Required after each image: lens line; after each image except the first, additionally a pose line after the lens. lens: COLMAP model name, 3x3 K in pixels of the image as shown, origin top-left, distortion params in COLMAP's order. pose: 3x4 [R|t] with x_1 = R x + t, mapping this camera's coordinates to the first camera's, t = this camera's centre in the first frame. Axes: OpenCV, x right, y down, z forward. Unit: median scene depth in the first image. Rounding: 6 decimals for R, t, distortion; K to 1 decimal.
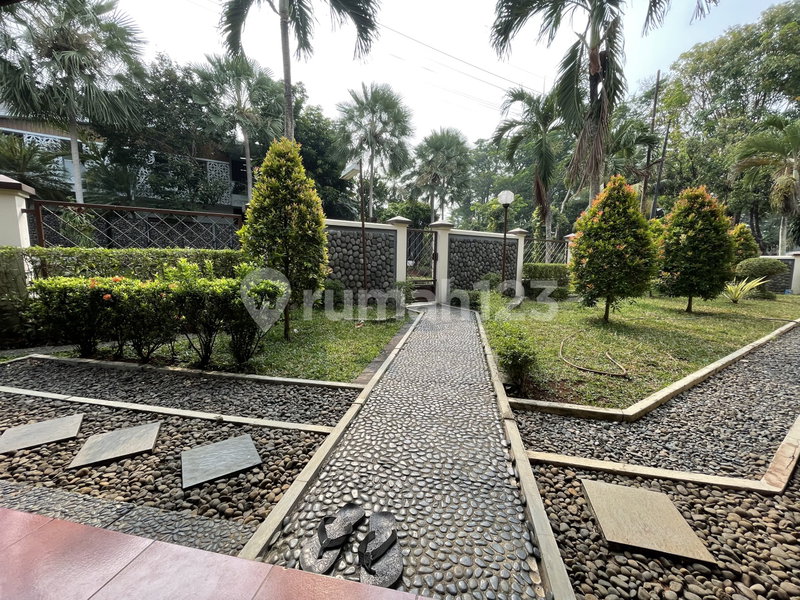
lens RADIAL K [[323.8, 0, 400.0], [0, 323.8, 300.0], [0, 0, 1]] dist [-0.002084, -0.000845]
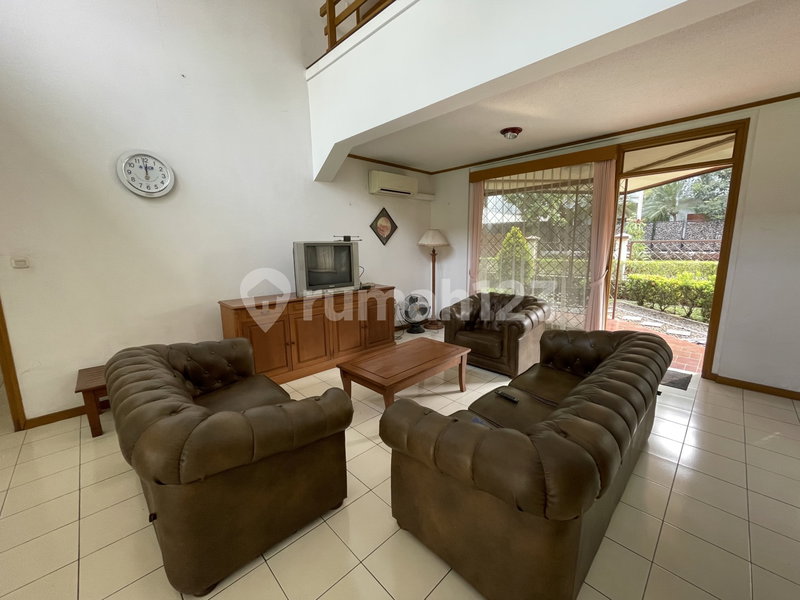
lens RADIAL K [[323.8, 0, 400.0], [0, 323.8, 300.0], [0, 0, 1]] dist [-0.002084, -0.000845]
pose [[0.199652, 0.150612, -0.968223, 1.154941], [-0.121793, 0.984268, 0.127993, 0.032089], [0.972268, 0.092369, 0.214854, -1.440221]]
